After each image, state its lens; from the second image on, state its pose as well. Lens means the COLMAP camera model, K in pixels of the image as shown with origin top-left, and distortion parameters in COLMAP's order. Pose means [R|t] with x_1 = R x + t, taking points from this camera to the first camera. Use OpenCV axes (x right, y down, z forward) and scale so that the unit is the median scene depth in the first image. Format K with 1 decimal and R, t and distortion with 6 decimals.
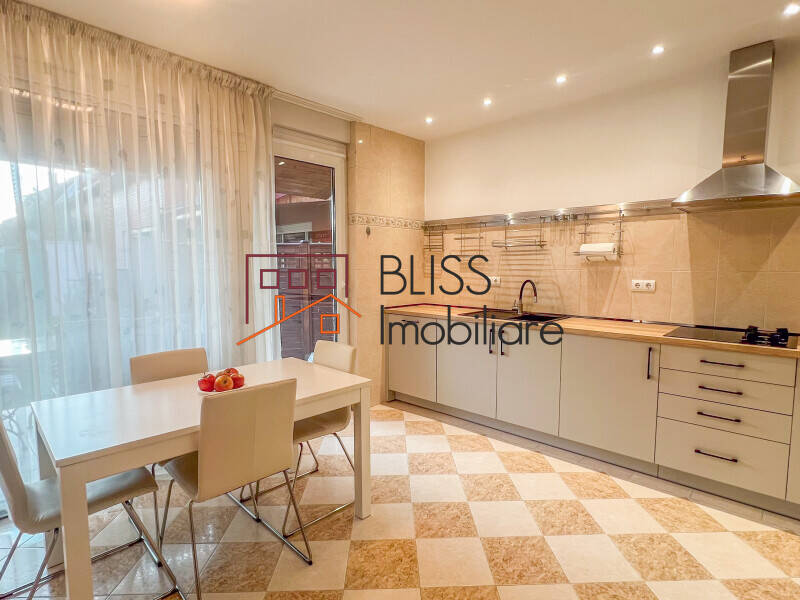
lens RADIAL K [[425.1, 0, 398.4], [0, 425.1, 301.8], [0, 0, 1]] dist [-0.004619, -0.000093]
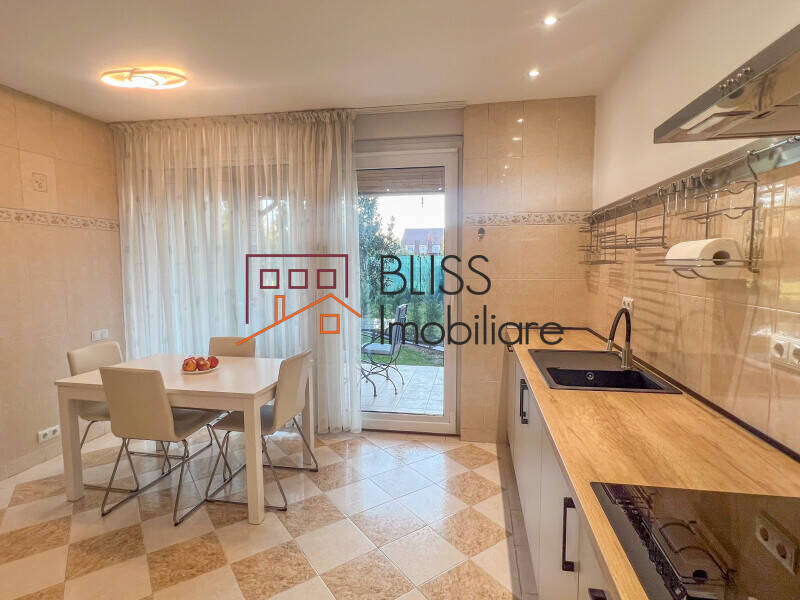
lens RADIAL K [[425.1, 0, 399.1], [0, 425.1, 298.9], [0, 0, 1]] dist [-0.004619, -0.000093]
pose [[0.556979, 0.079263, -0.826736, 0.696102], [-0.065144, 0.996538, 0.051654, -0.089420], [0.827968, 0.025086, 0.560214, 0.516410]]
